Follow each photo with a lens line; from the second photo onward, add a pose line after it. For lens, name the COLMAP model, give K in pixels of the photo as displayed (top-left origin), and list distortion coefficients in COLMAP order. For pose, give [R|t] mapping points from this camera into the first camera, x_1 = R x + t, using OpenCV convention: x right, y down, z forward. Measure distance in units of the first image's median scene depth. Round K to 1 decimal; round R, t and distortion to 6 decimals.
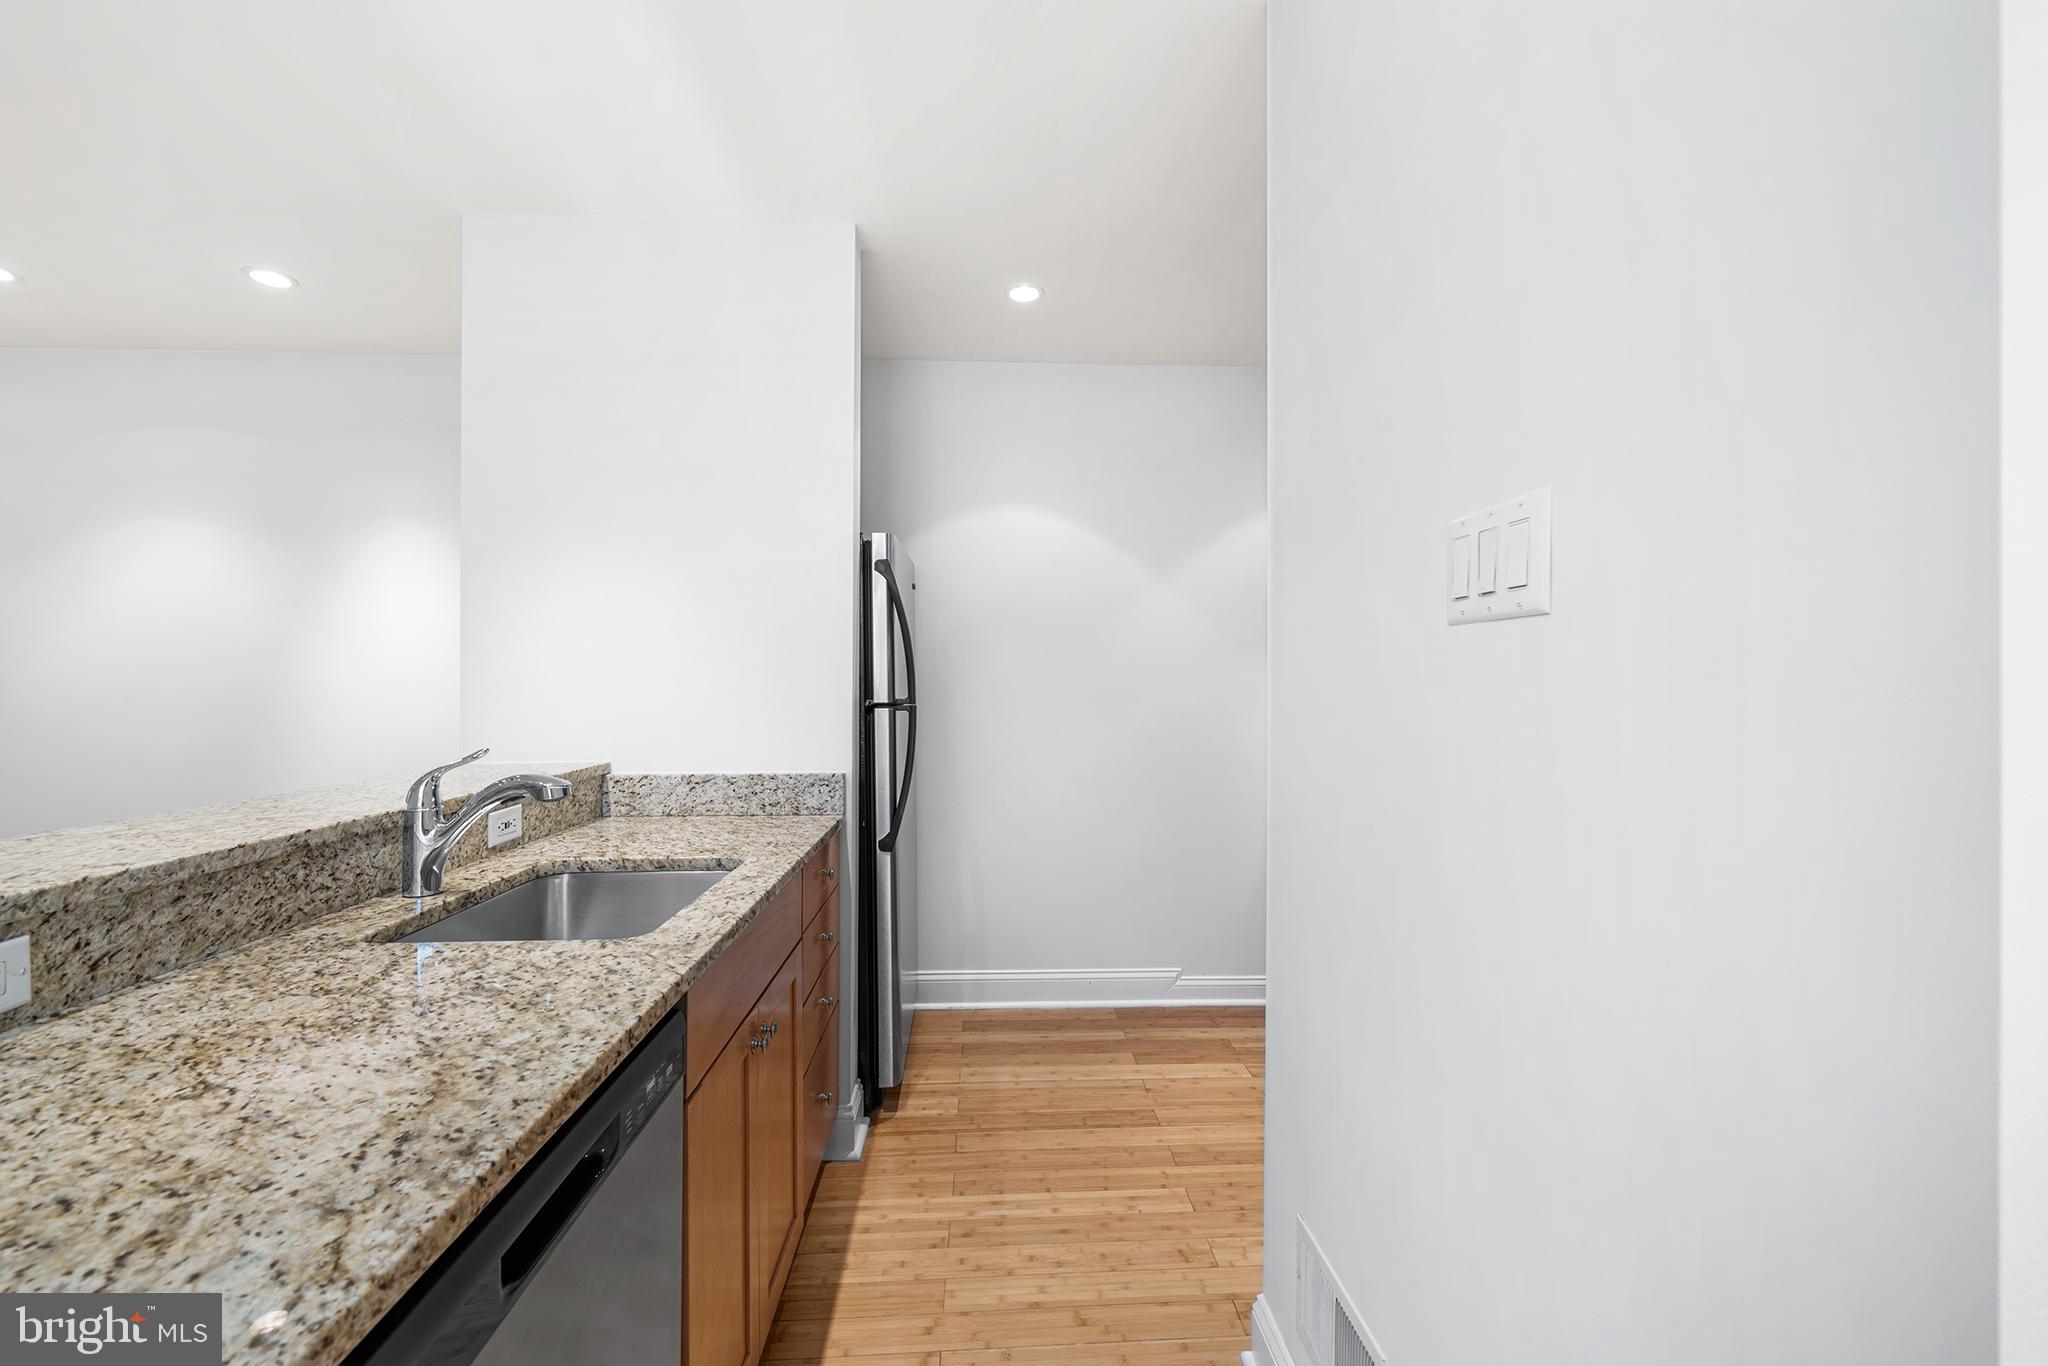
lens RADIAL K [[819.5, 0, 1024.0], [0, 819.5, 683.0], [0, 0, 1]] dist [-0.000871, 0.000116]
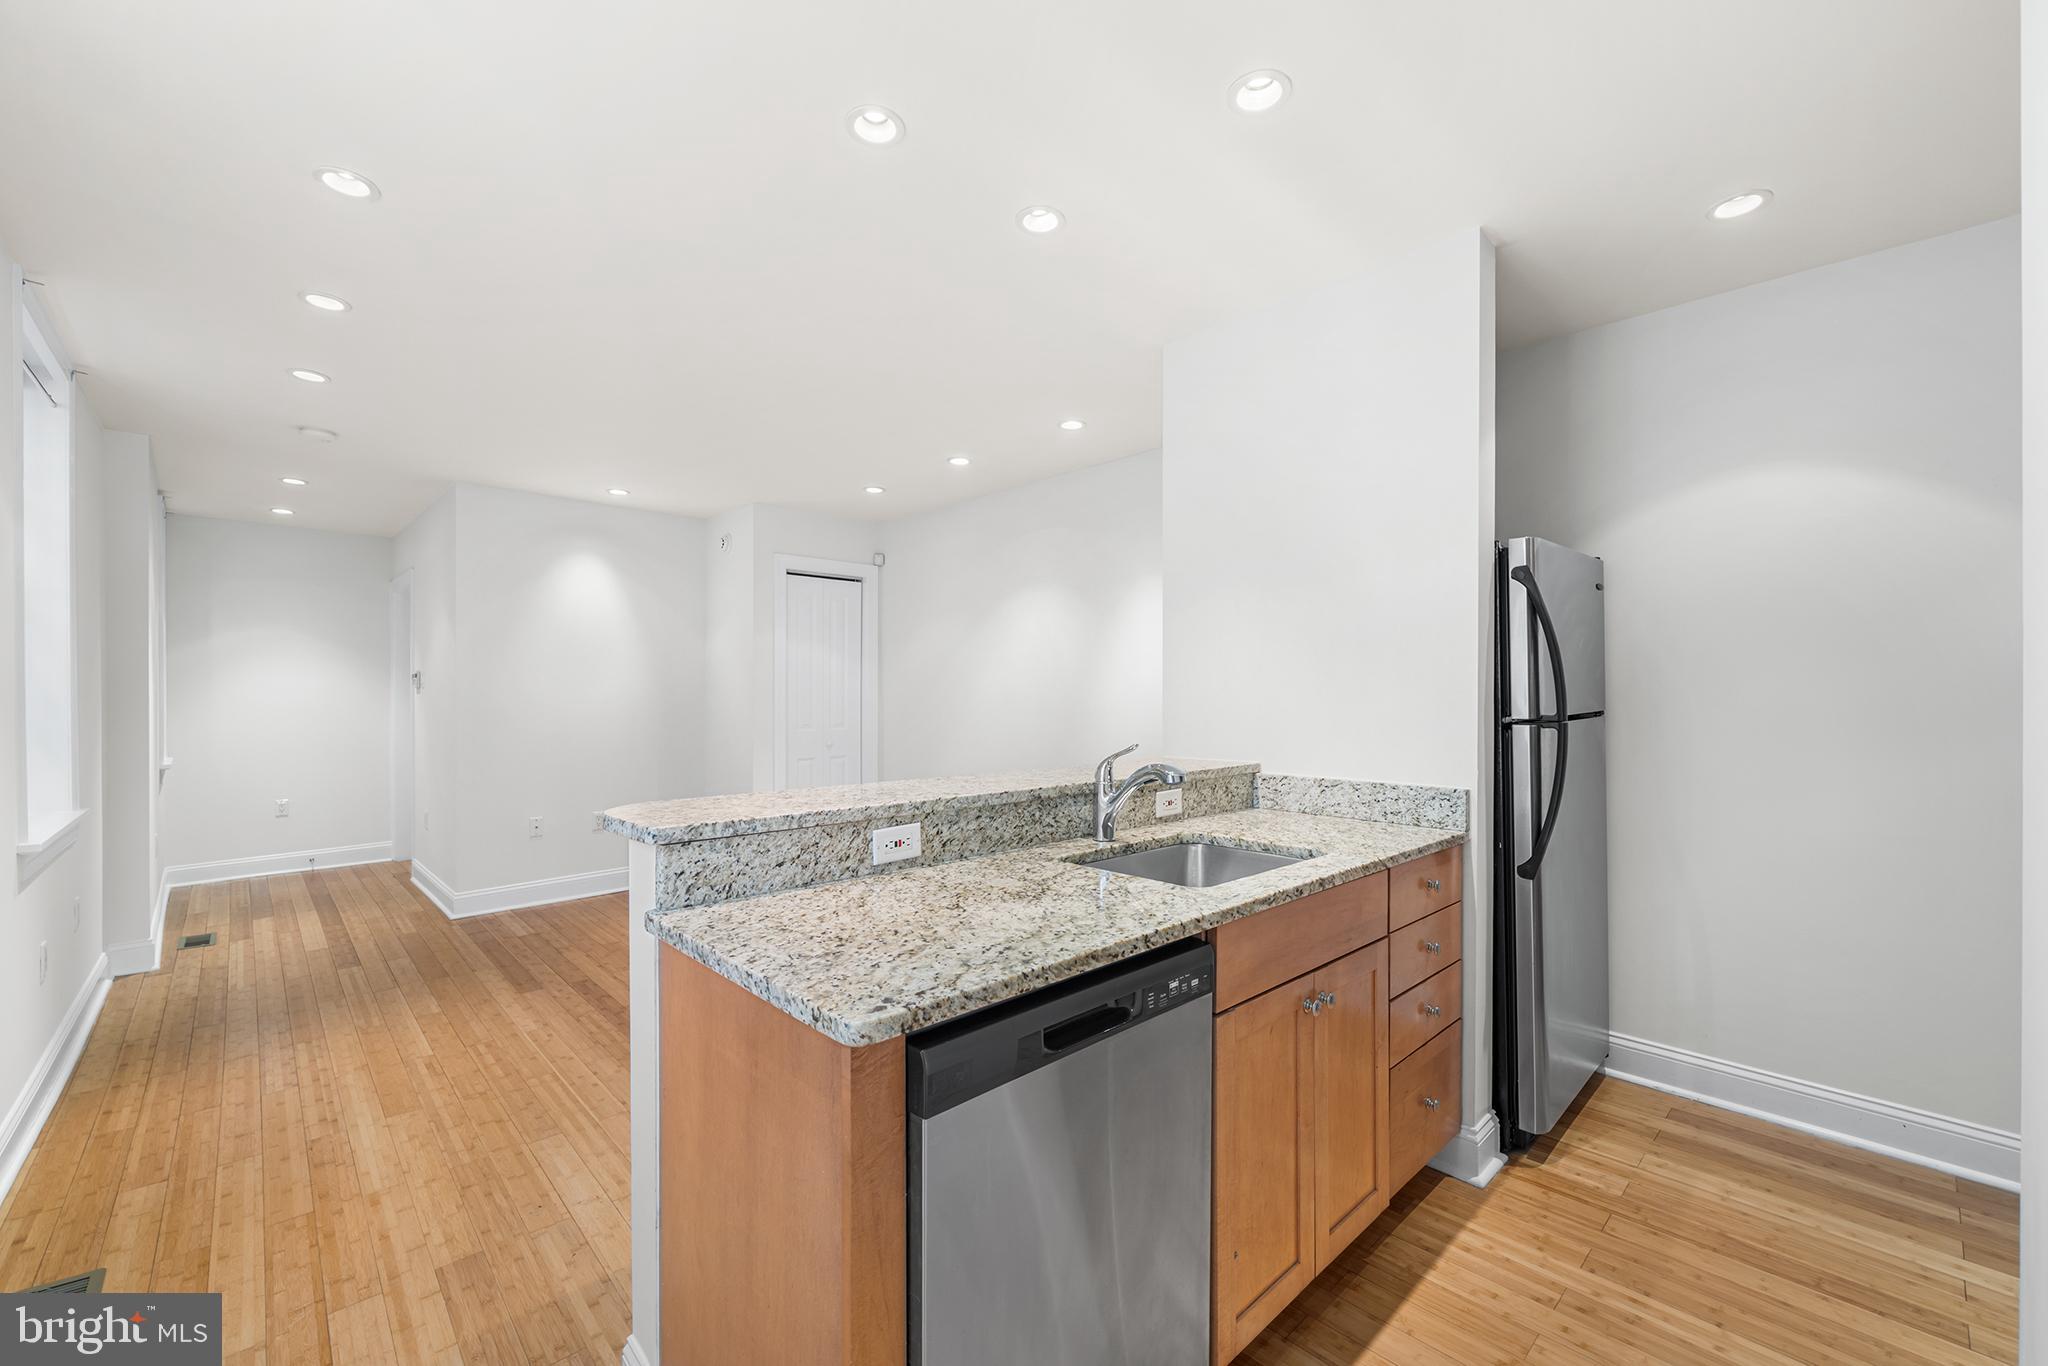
lens RADIAL K [[814.5, 0, 1022.1], [0, 814.5, 699.6], [0, 0, 1]] dist [0.000456, 0.000325]
pose [[0.651941, 0.005723, -0.758248, 0.222953], [-0.001718, 0.999980, 0.006071, -0.004017], [0.758268, -0.002655, 0.651938, -0.056669]]
